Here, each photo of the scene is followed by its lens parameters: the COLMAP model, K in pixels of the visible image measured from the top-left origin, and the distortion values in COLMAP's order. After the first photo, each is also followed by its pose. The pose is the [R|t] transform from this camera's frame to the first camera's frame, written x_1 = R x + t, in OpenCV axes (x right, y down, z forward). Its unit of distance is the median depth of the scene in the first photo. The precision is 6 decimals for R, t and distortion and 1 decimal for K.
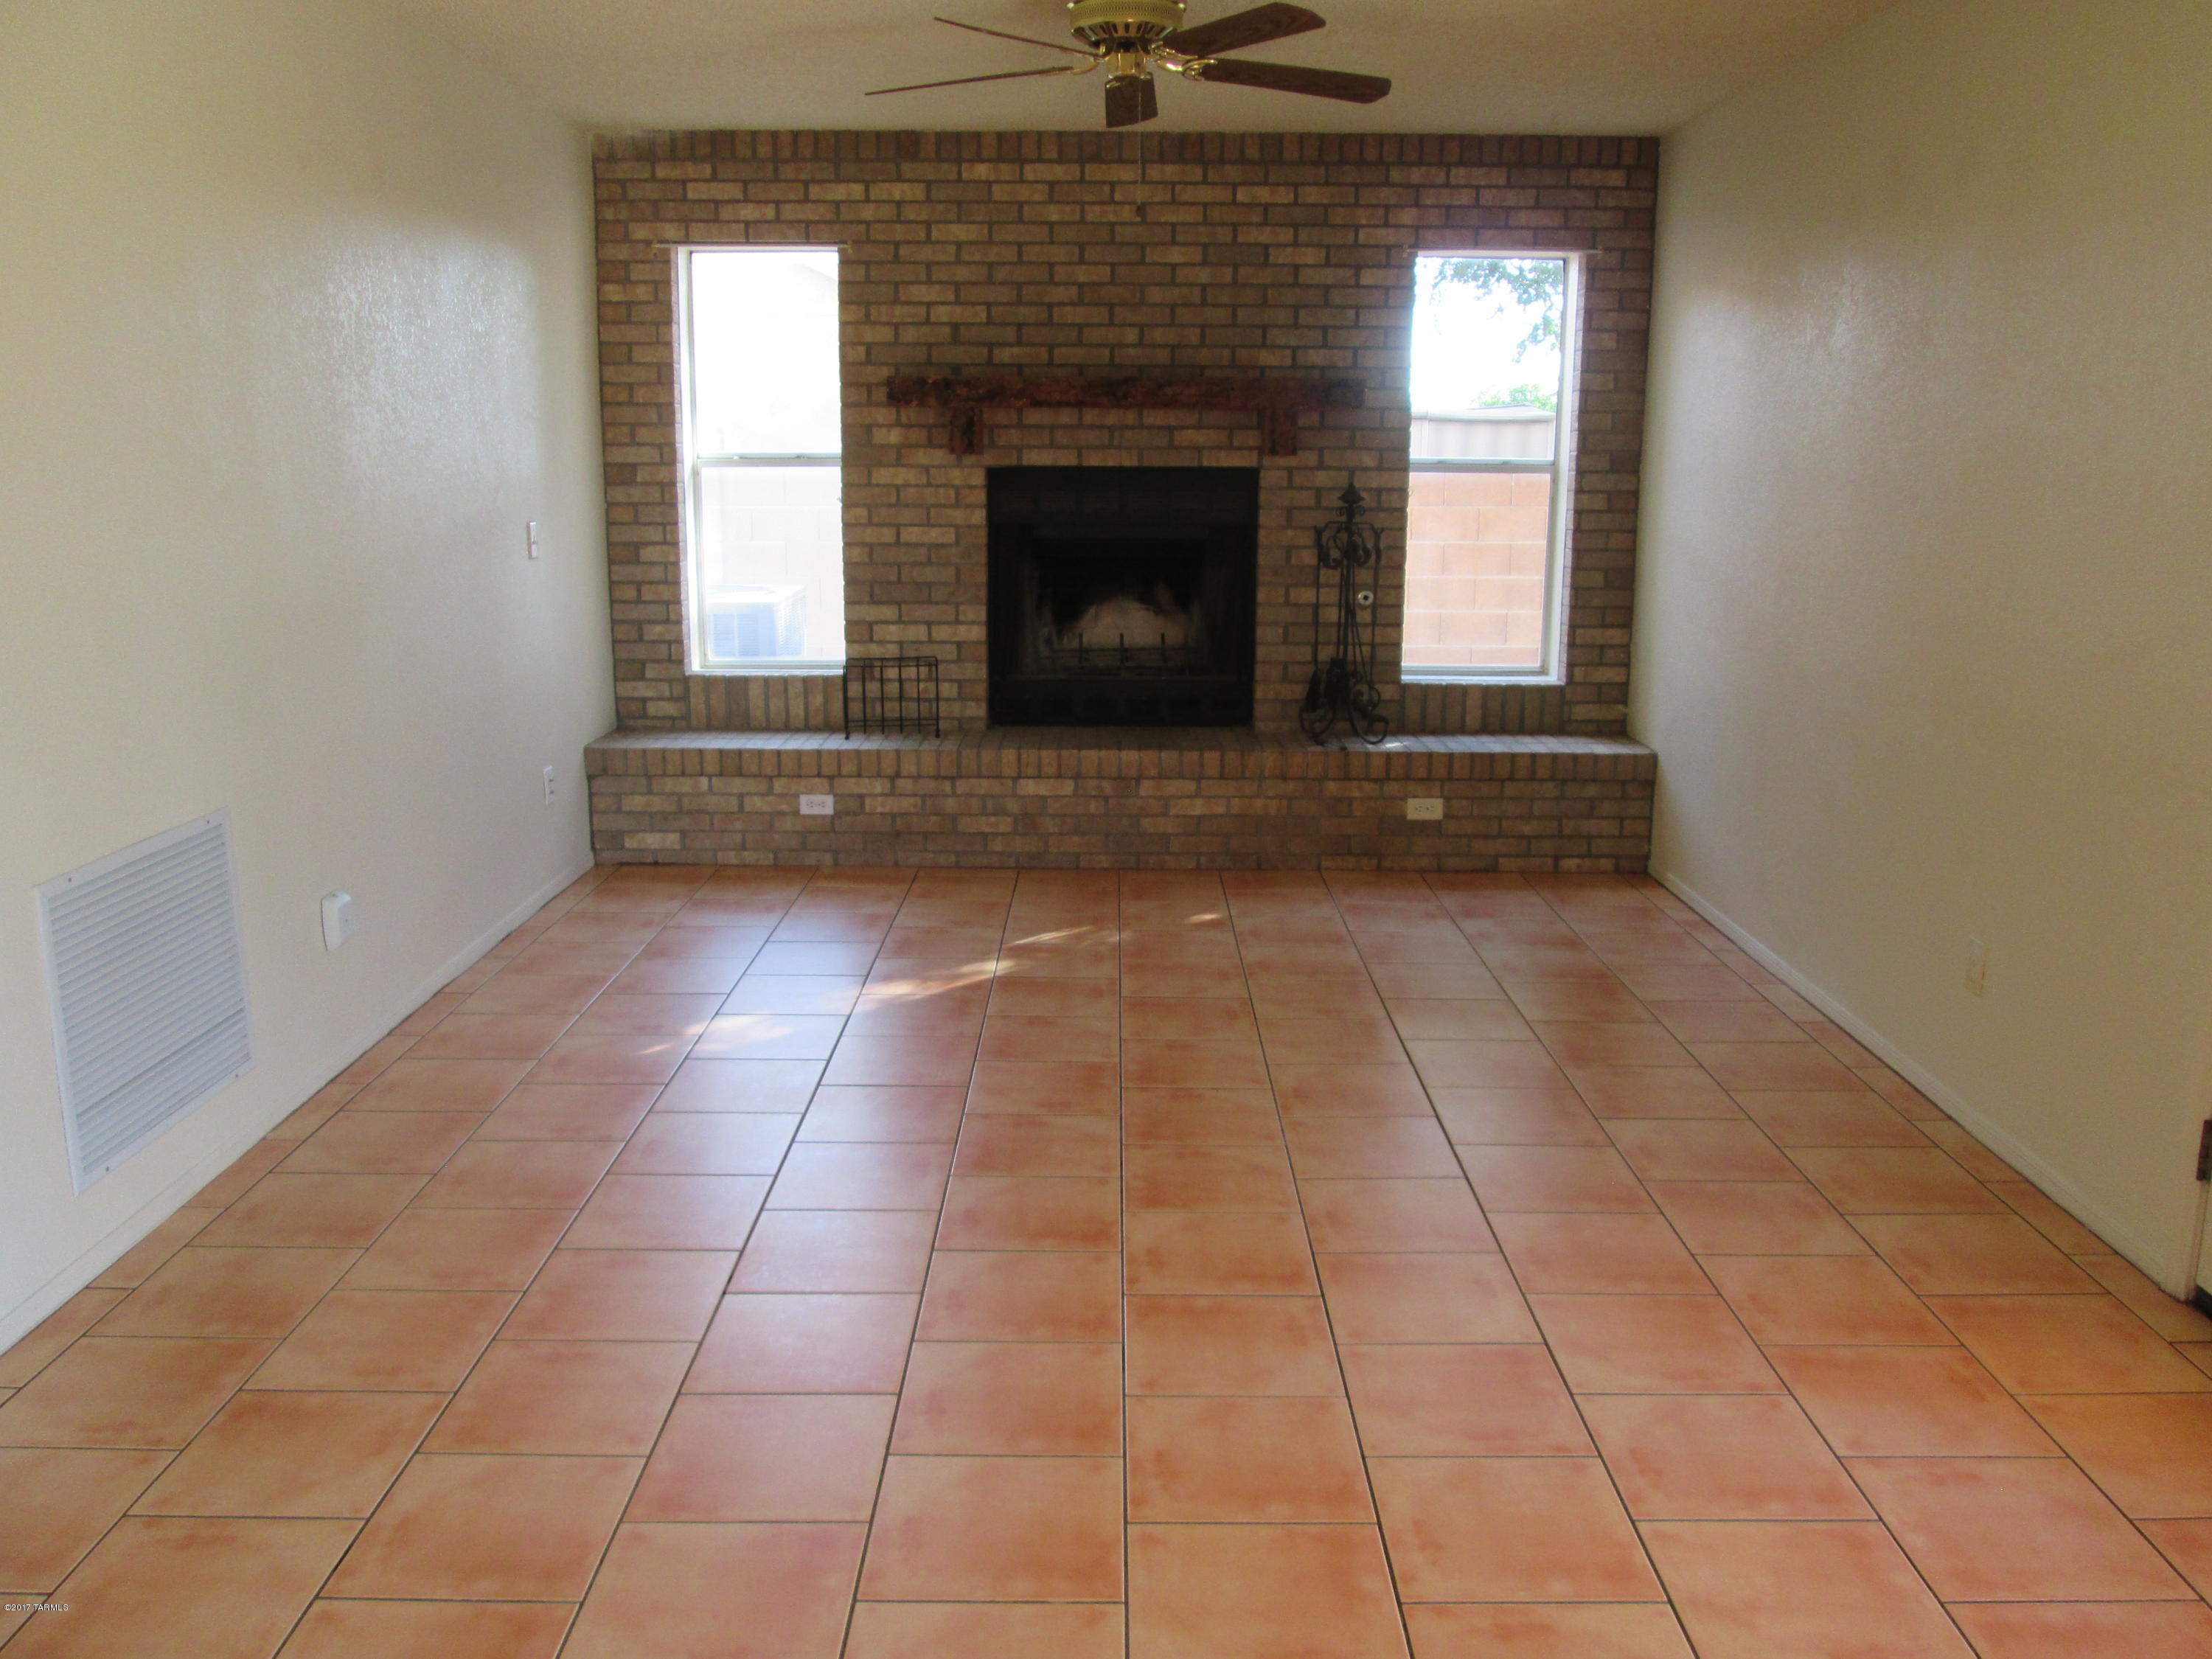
lens RADIAL K [[1825.9, 0, 1092.1], [0, 1825.9, 820.5], [0, 0, 1]] dist [-0.052667, 0.015876]
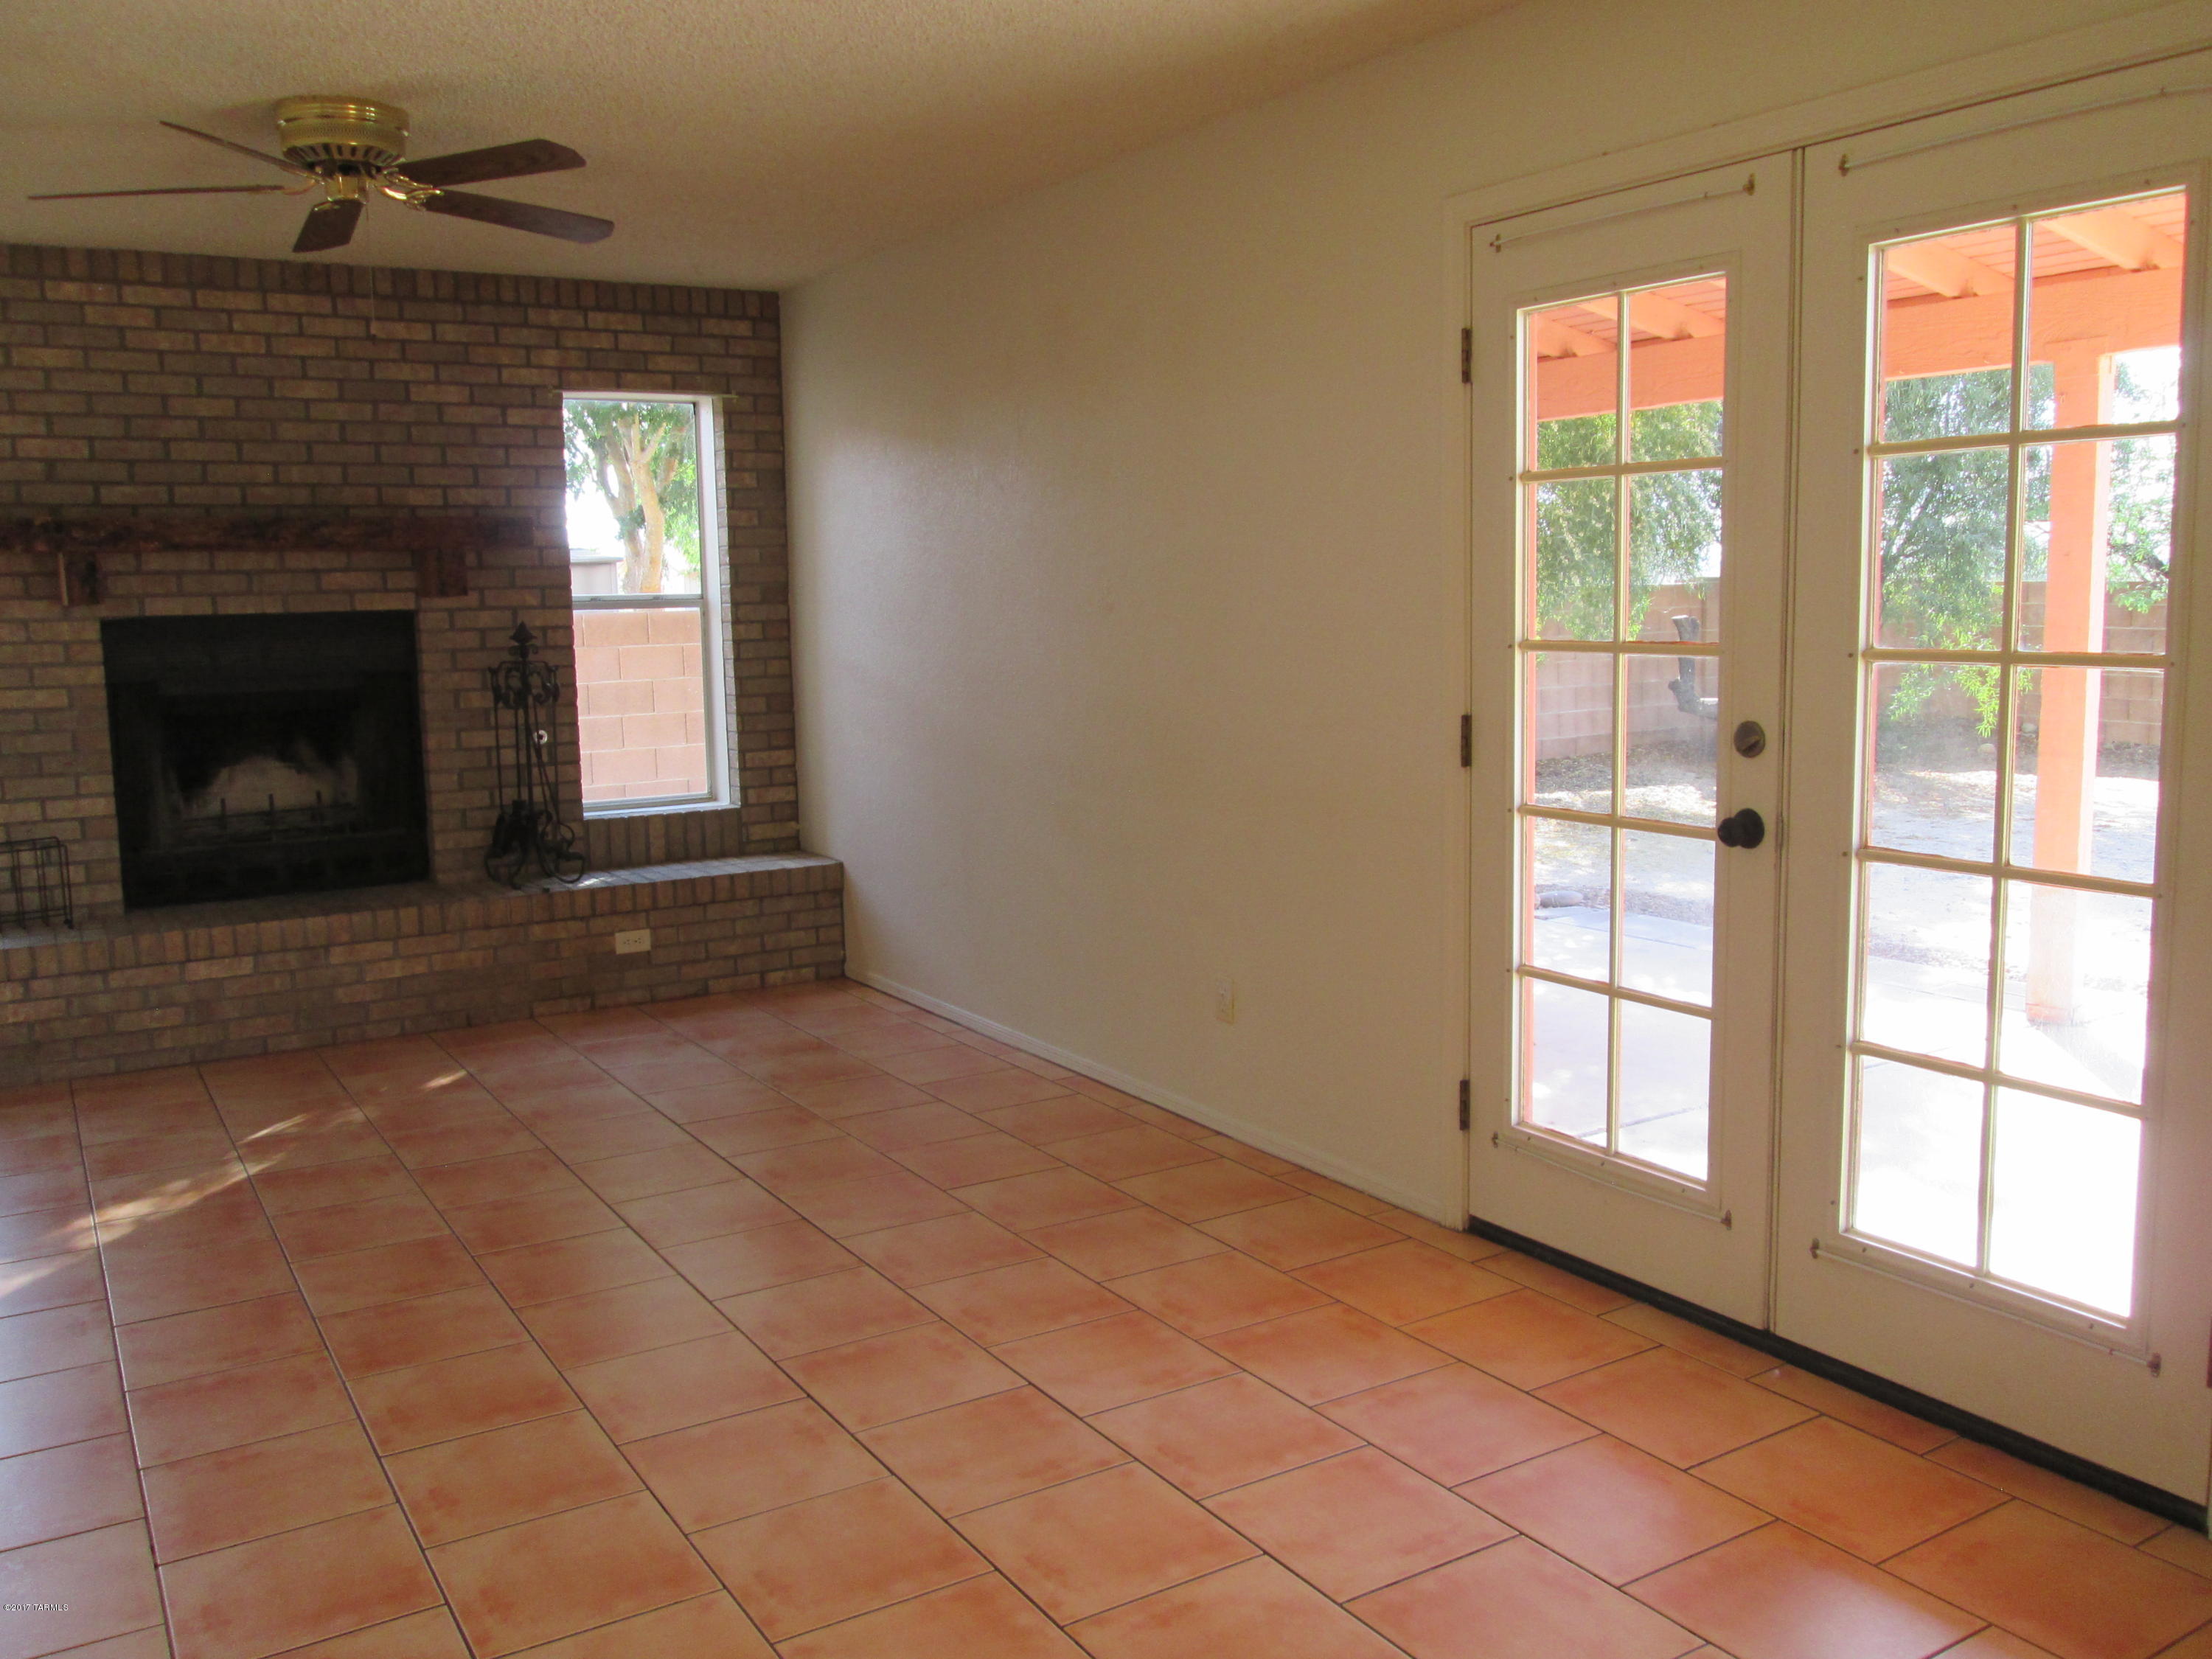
lens RADIAL K [[1825.9, 0, 1104.0], [0, 1825.9, 836.7], [0, 0, 1]] dist [-0.052667, 0.015876]
pose [[0.845804, -0.092287, 0.525451, -0.117459], [0.129040, 0.991068, -0.033647, 0.003563], [-0.517653, 0.096263, 0.850158, 0.012444]]
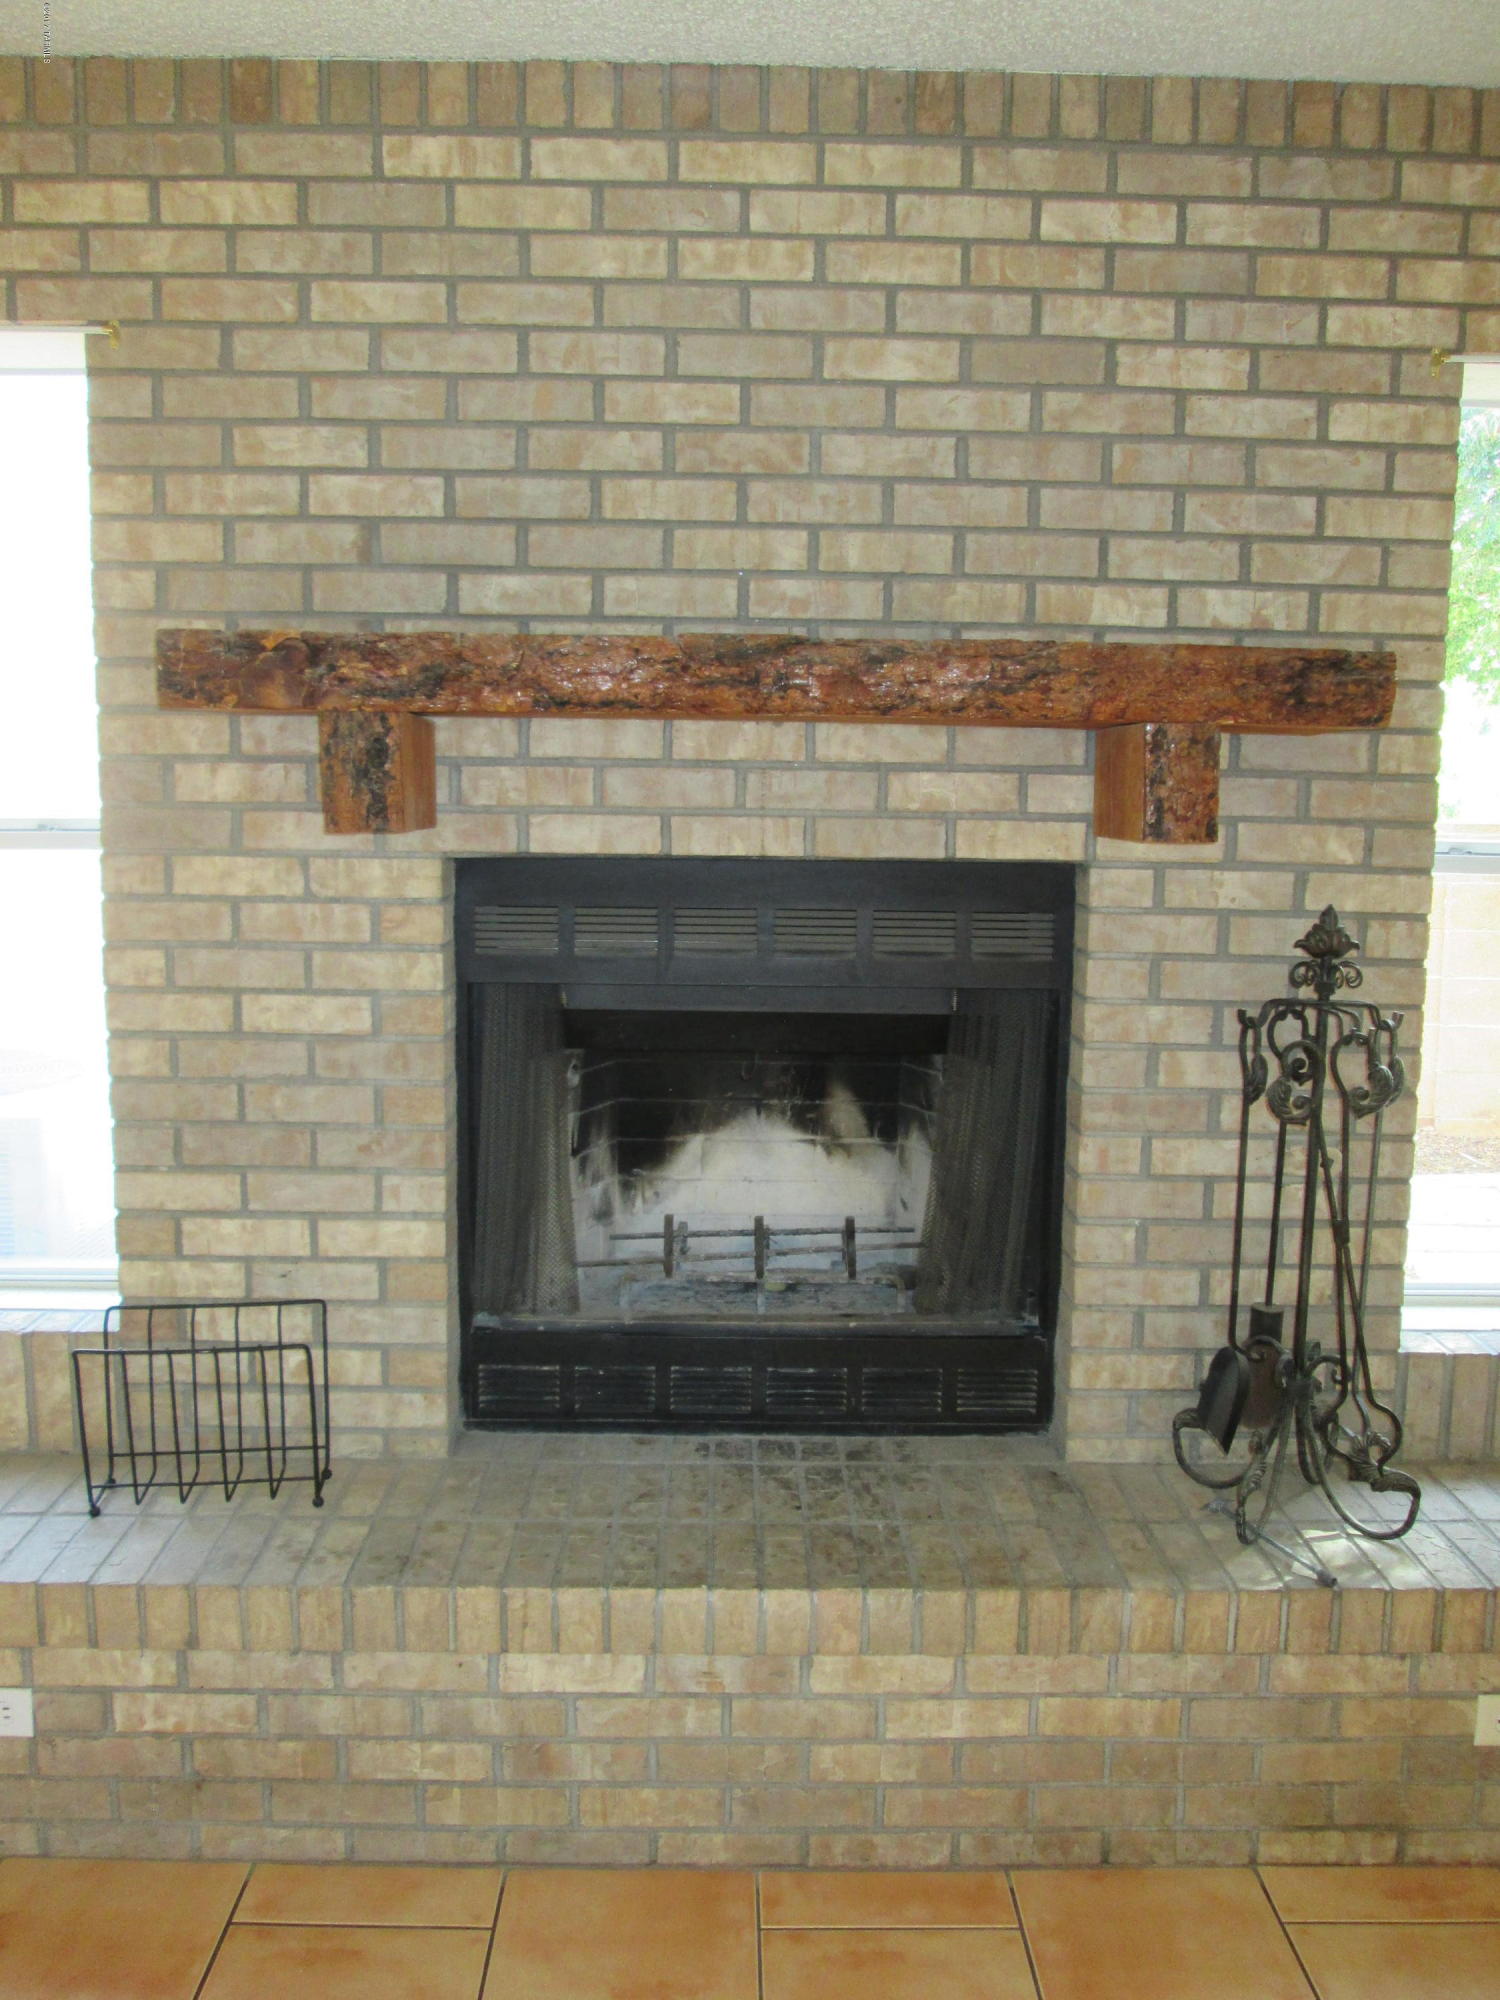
lens RADIAL K [[1650.9, 0, 749.1], [0, 1650.9, 987.8], [0, 0, 1]] dist [-0.052667, 0.015876]
pose [[0.999652, 0.003997, 0.026062, 0.002974], [-0.002054, 0.997242, -0.074191, -0.138808], [-0.026286, 0.074112, 0.996903, 0.633972]]
